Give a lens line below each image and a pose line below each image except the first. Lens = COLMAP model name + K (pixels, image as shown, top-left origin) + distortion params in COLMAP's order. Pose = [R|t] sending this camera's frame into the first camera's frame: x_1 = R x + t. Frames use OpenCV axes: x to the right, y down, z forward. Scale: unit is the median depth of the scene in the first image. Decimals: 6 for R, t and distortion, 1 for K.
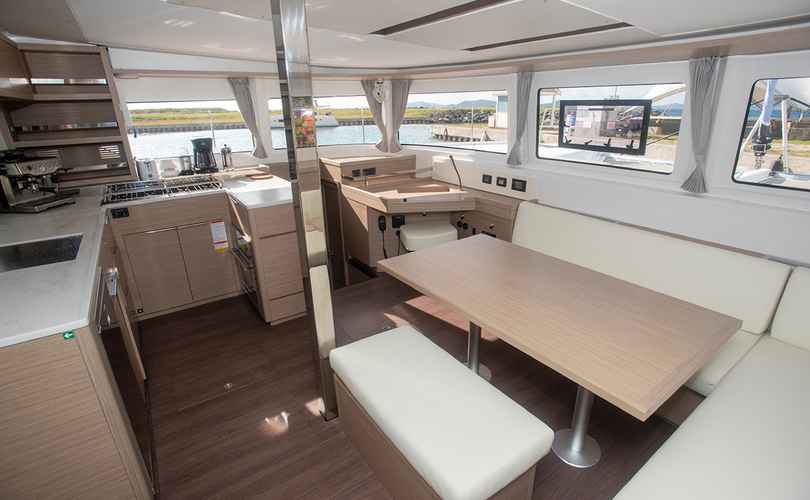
lens RADIAL K [[390.6, 0, 414.6], [0, 390.6, 247.4], [0, 0, 1]] dist [-0.004077, -0.000157]
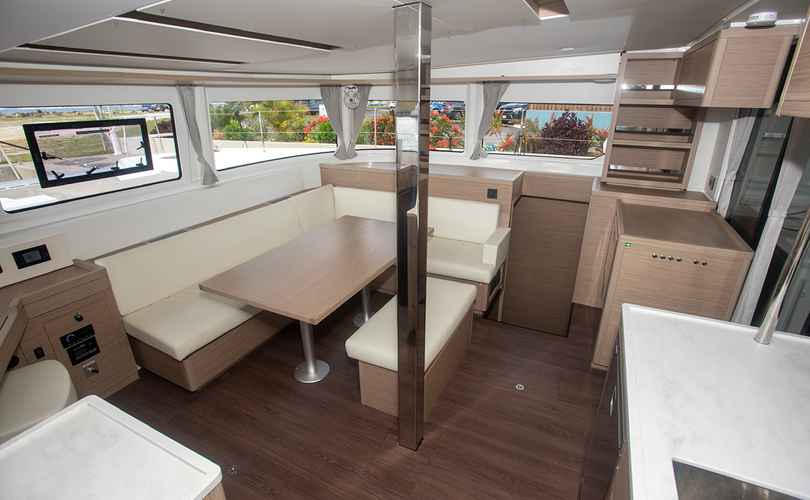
lens RADIAL K [[390.6, 0, 414.6], [0, 390.6, 247.4], [0, 0, 1]] dist [-0.004077, -0.000157]
pose [[-0.481818, -0.273029, 0.832650, -0.669671], [0.351985, 0.809888, 0.469243, -0.294876], [-0.802470, 0.519170, -0.294117, 0.799503]]
